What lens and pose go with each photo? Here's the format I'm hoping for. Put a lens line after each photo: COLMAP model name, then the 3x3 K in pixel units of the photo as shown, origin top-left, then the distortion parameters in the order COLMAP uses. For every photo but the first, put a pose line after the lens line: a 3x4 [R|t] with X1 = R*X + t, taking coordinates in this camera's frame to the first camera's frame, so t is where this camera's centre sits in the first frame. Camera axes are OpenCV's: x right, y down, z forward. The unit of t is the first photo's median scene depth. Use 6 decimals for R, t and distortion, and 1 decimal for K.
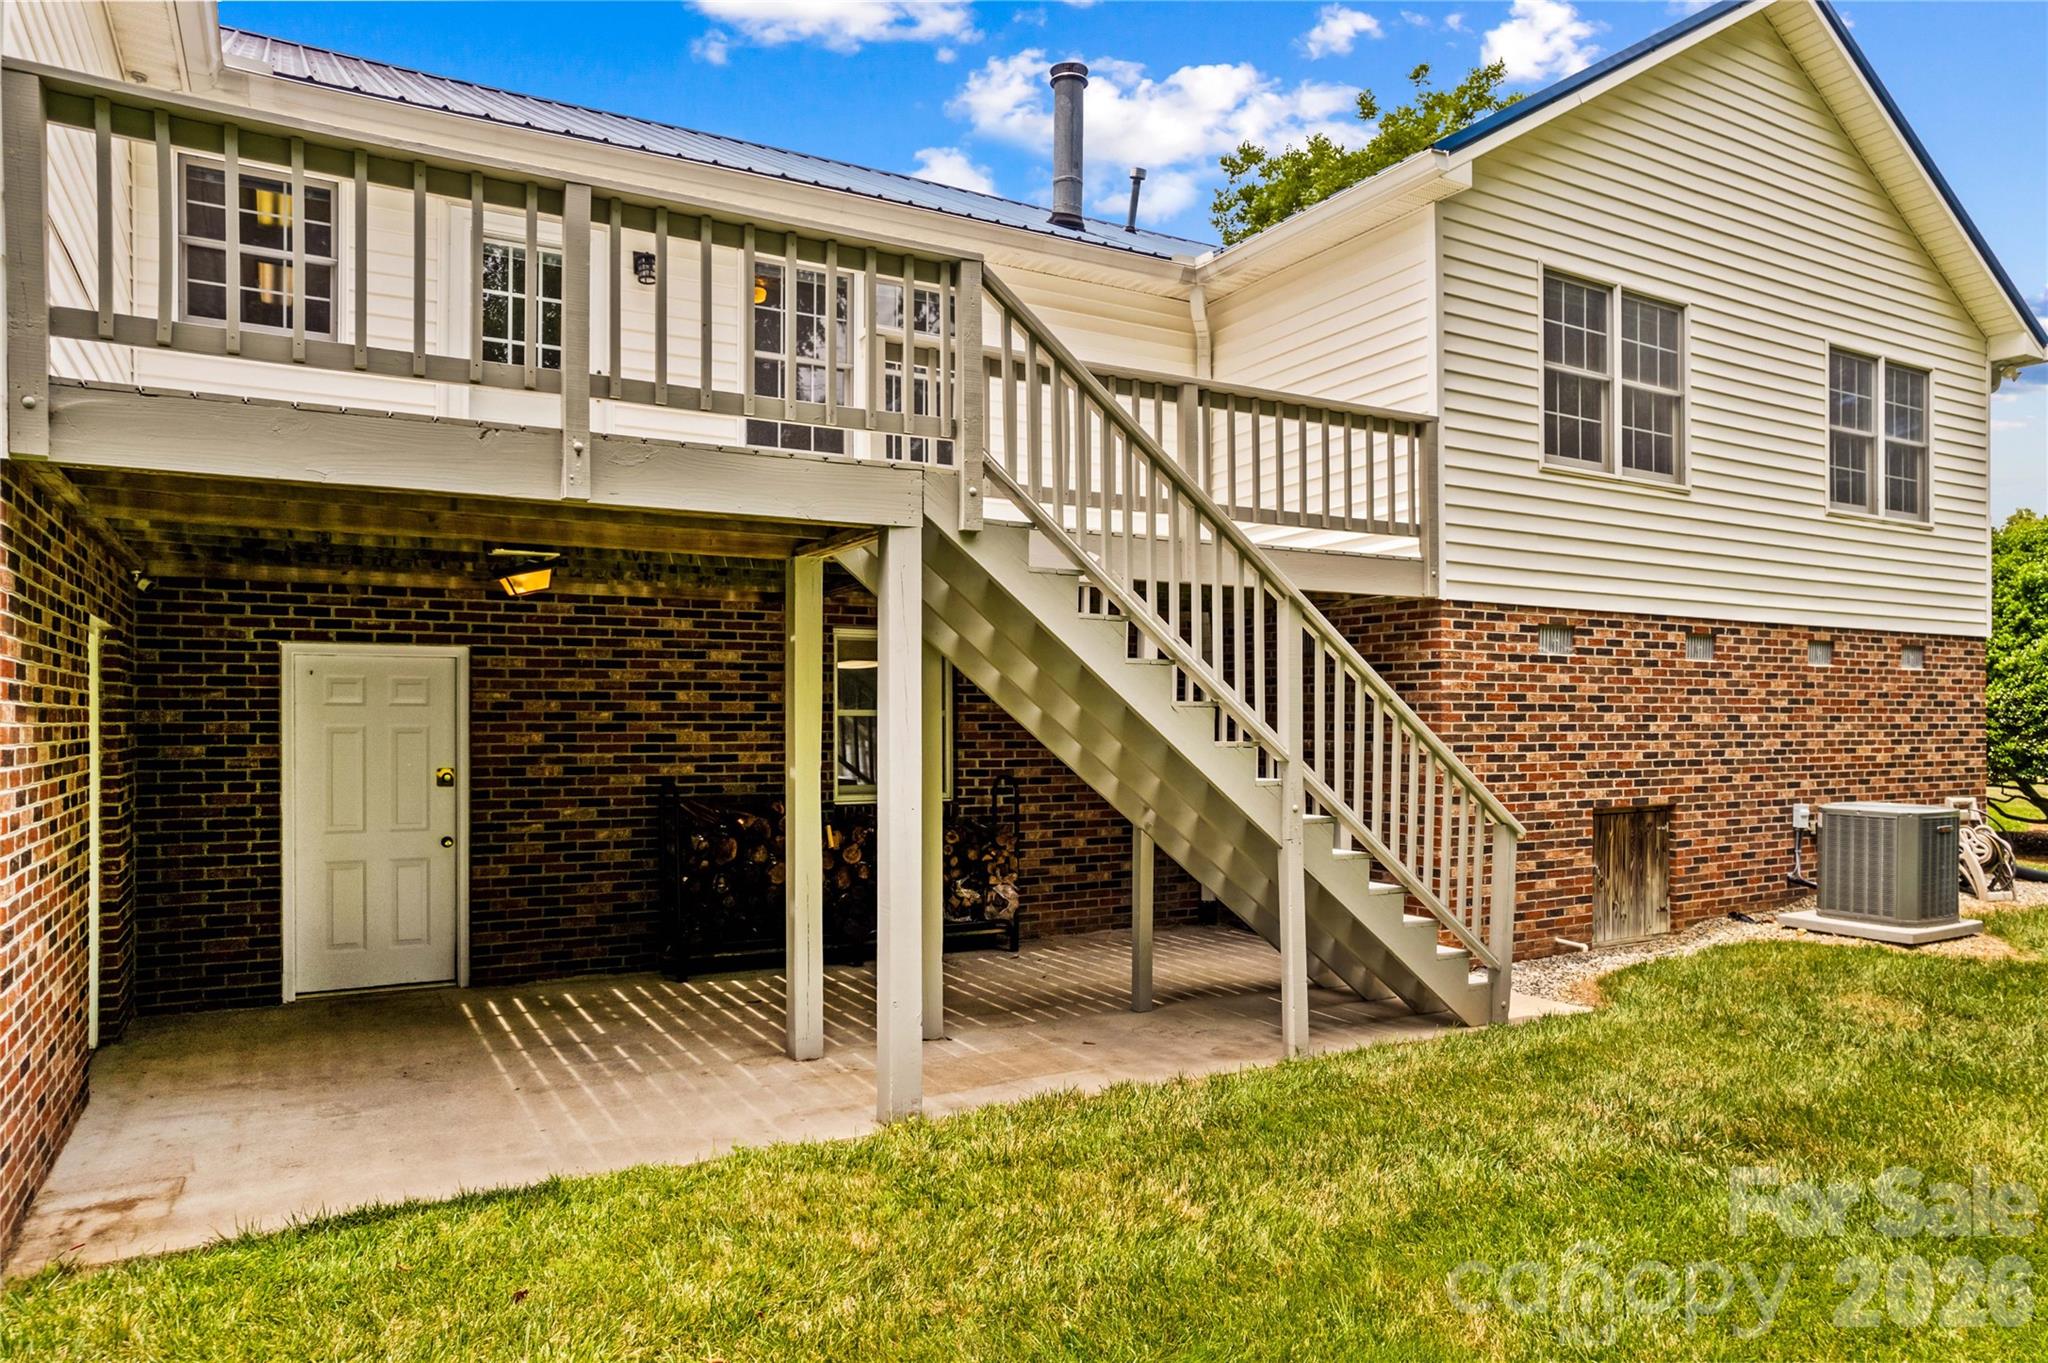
lens RADIAL K [[1339.0, 0, 1024.9], [0, 1339.0, 714.2], [0, 0, 1]] dist [-0.025218, 0.004365]
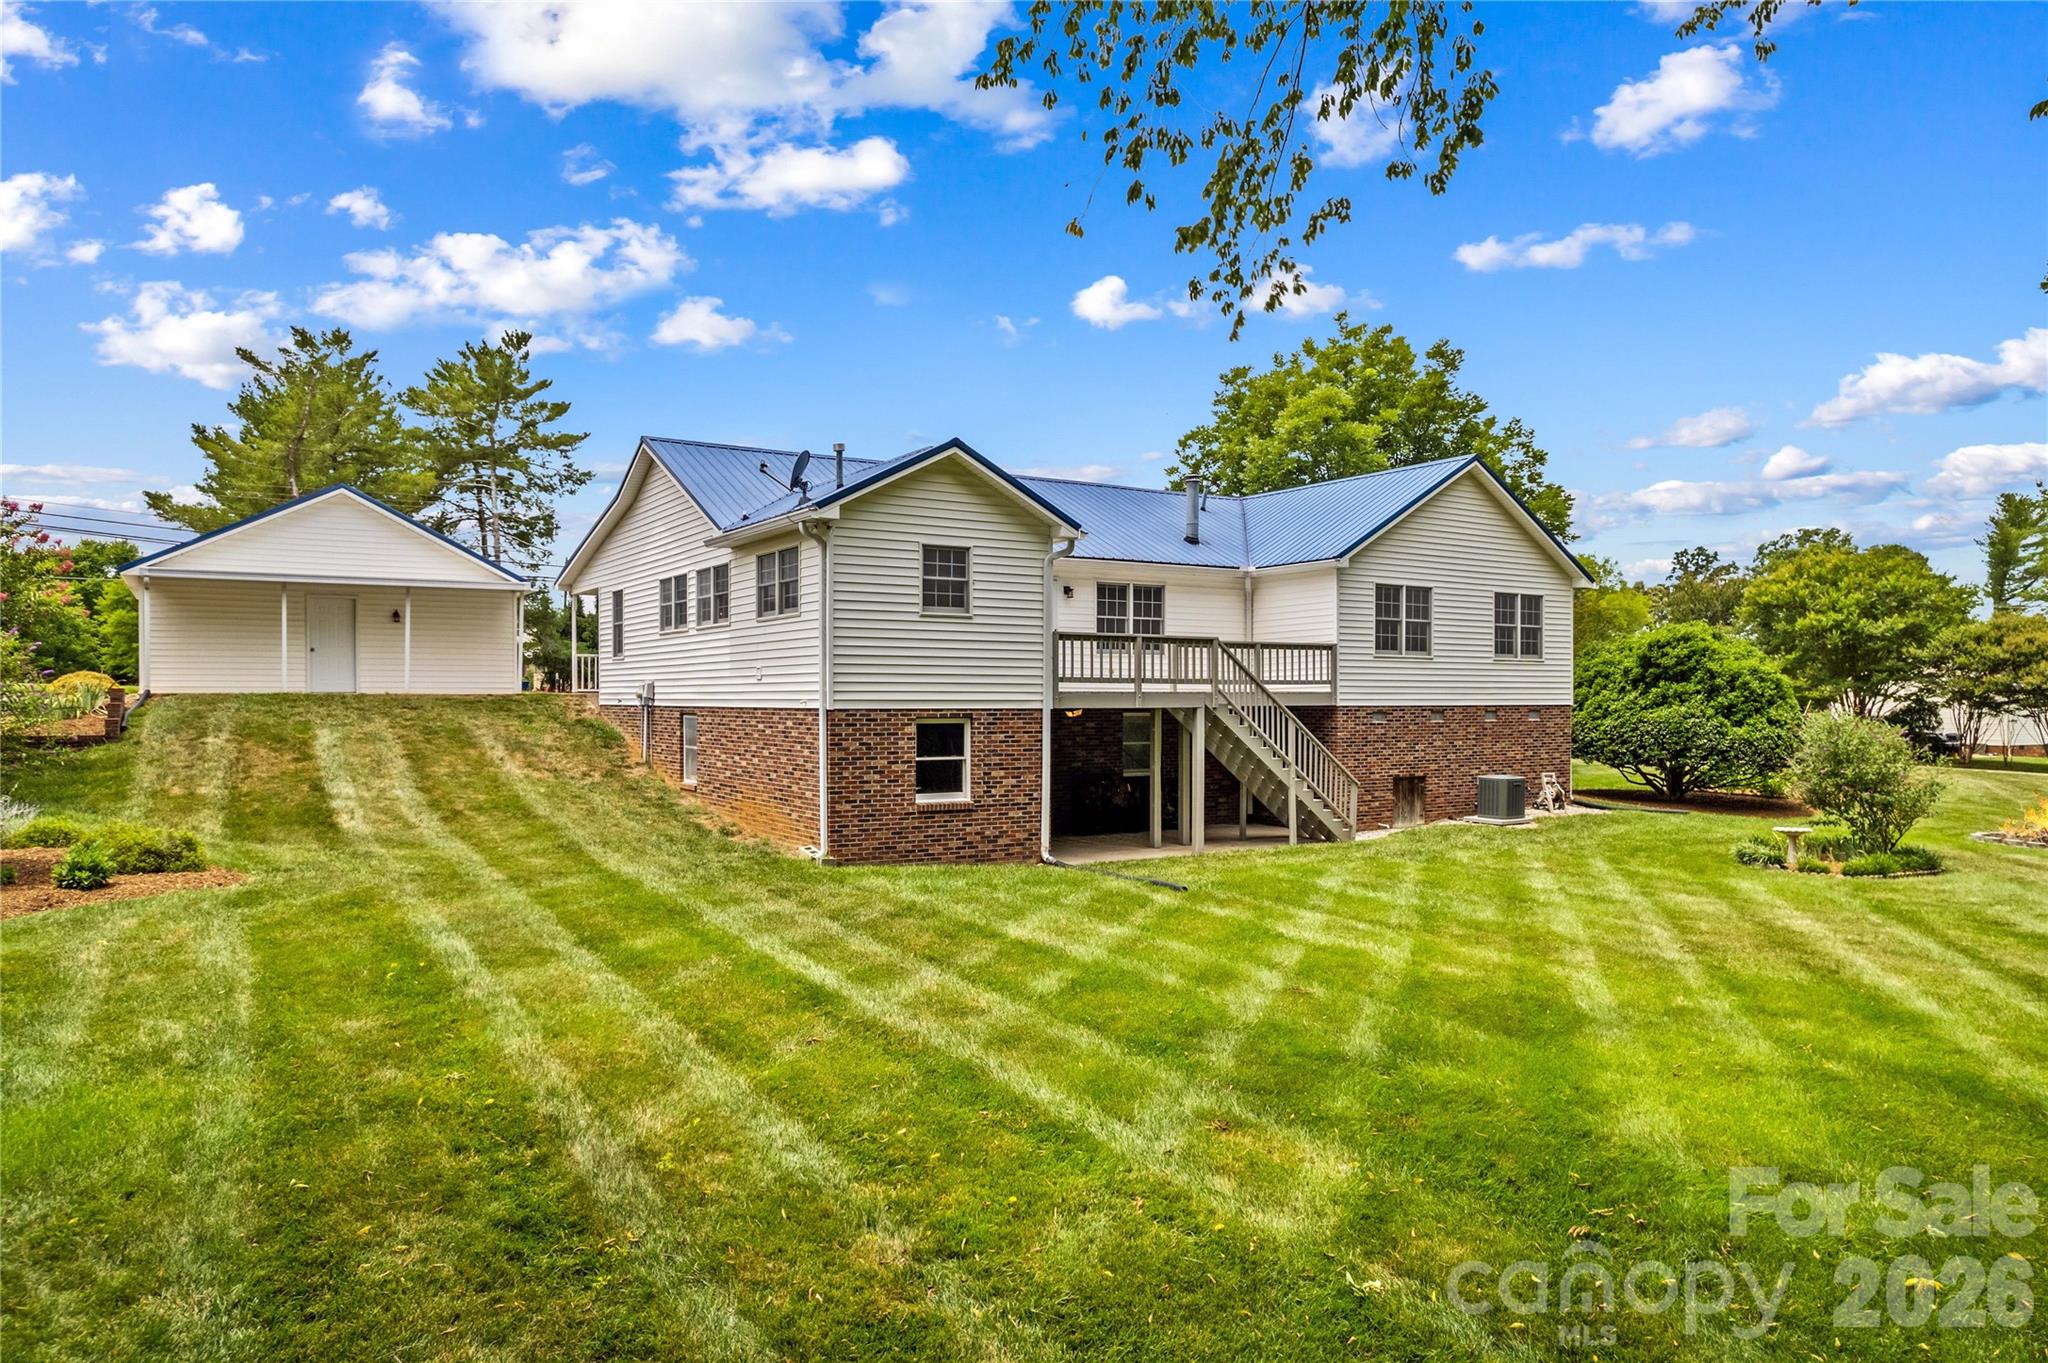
lens RADIAL K [[1348.0, 0, 1024.0], [0, 1348.0, 681.5], [0, 0, 1]] dist [-0.071619, 0.065734]
pose [[0.999051, 0.004139, 0.043360, -0.468851], [-0.004096, 0.999991, -0.001068, -0.124766], [-0.043364, 0.000889, 0.999059, -1.780010]]
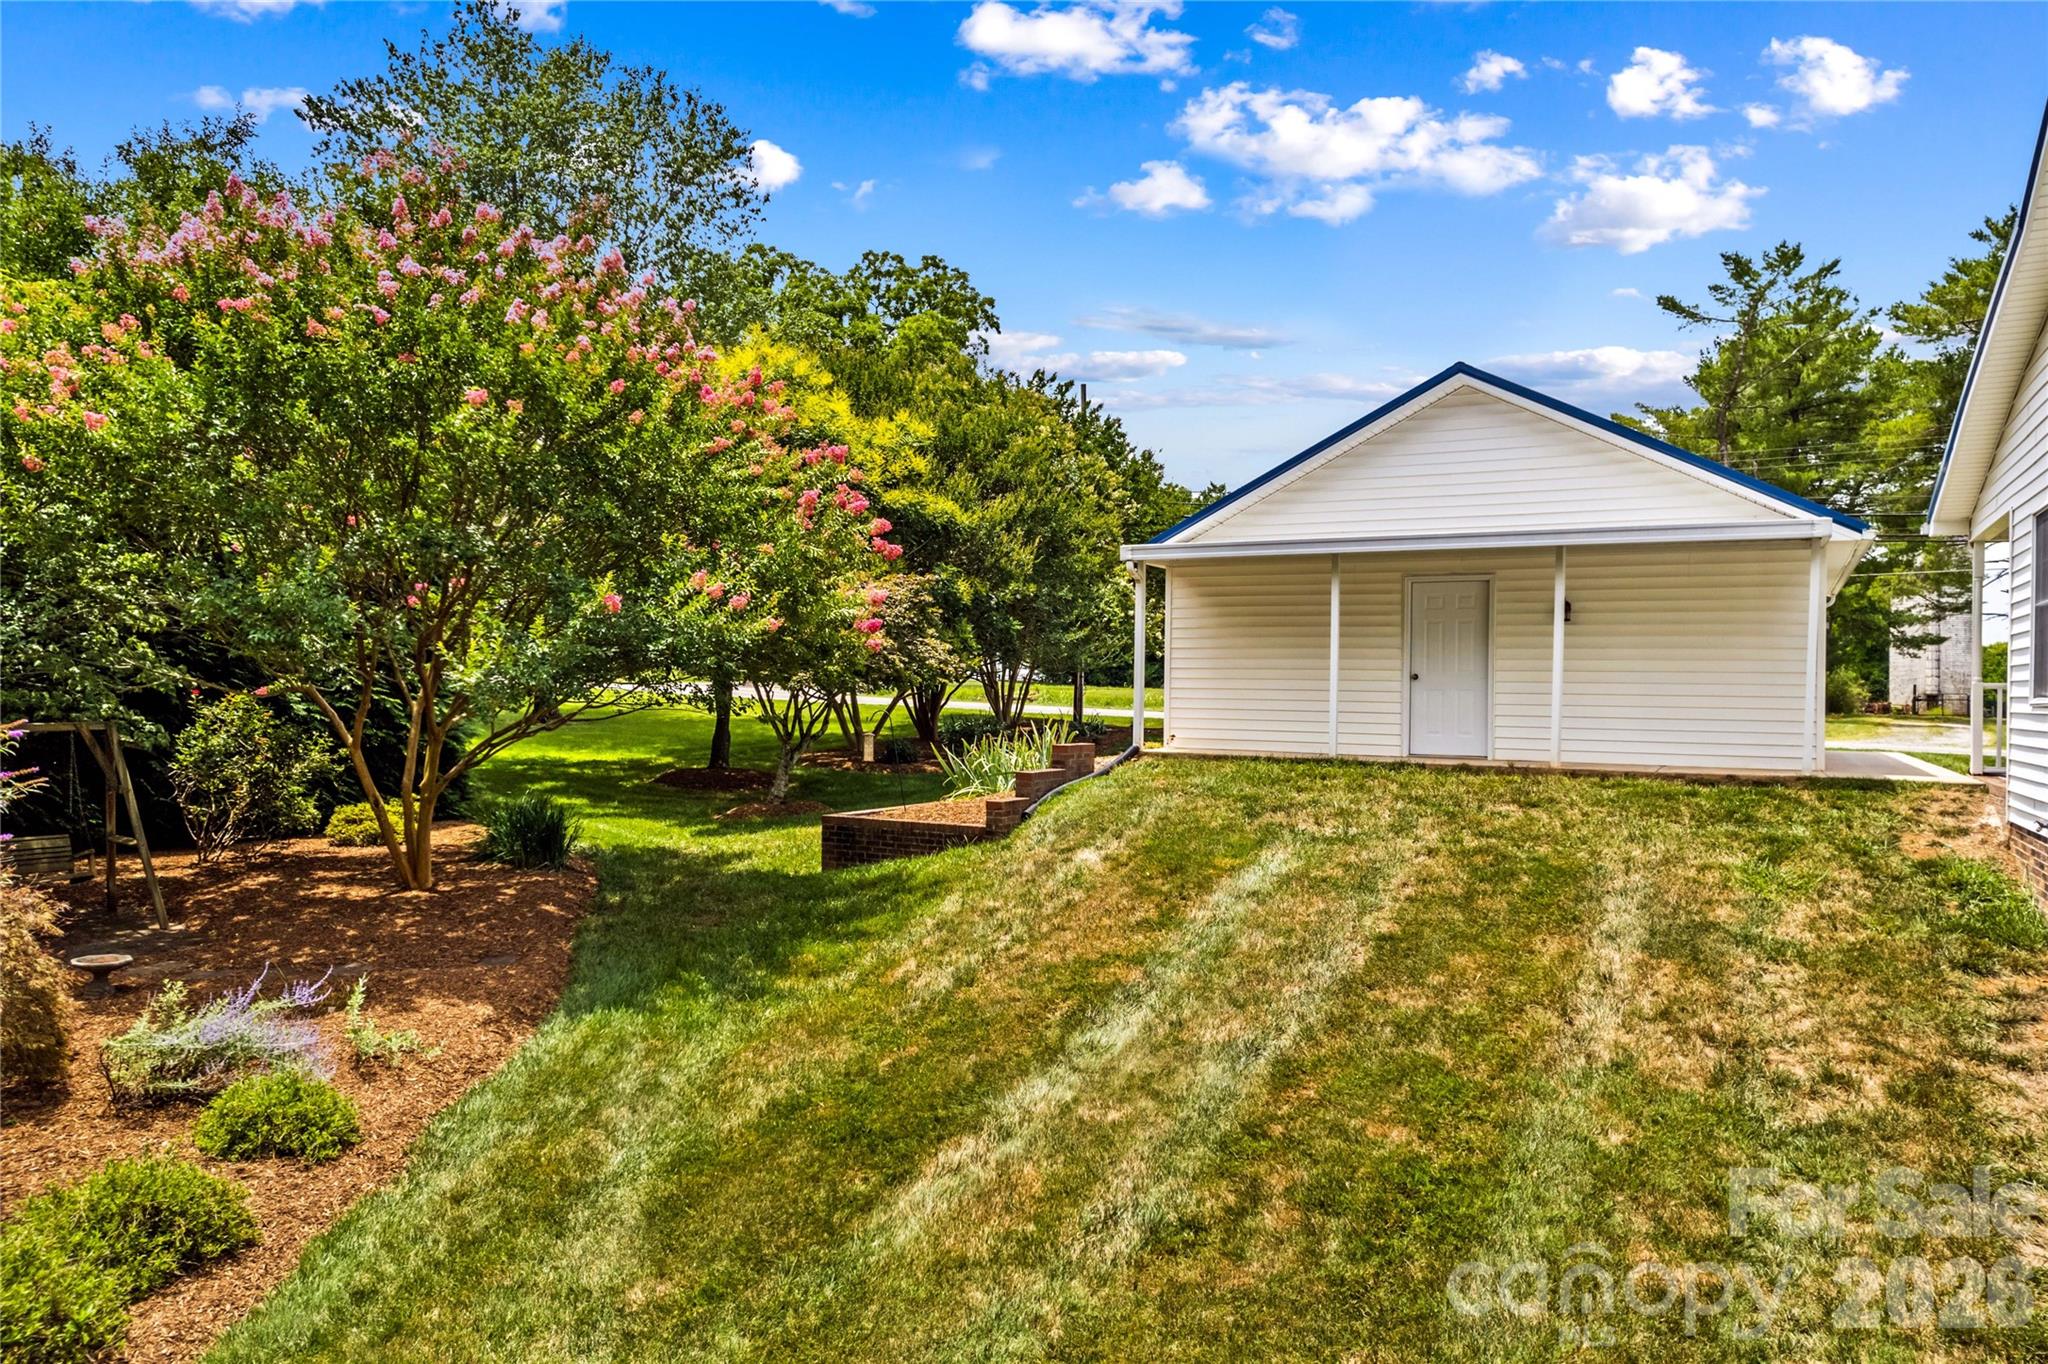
lens RADIAL K [[1348.0, 0, 1024.0], [0, 1348.0, 682.0], [0, 0, 1]] dist [-0.071619, 0.065734]
pose [[0.515184, 0.006102, -0.857058, -0.782029], [-0.008562, 0.999961, 0.001972, -0.187188], [0.857037, 0.006323, 0.515216, 0.021711]]
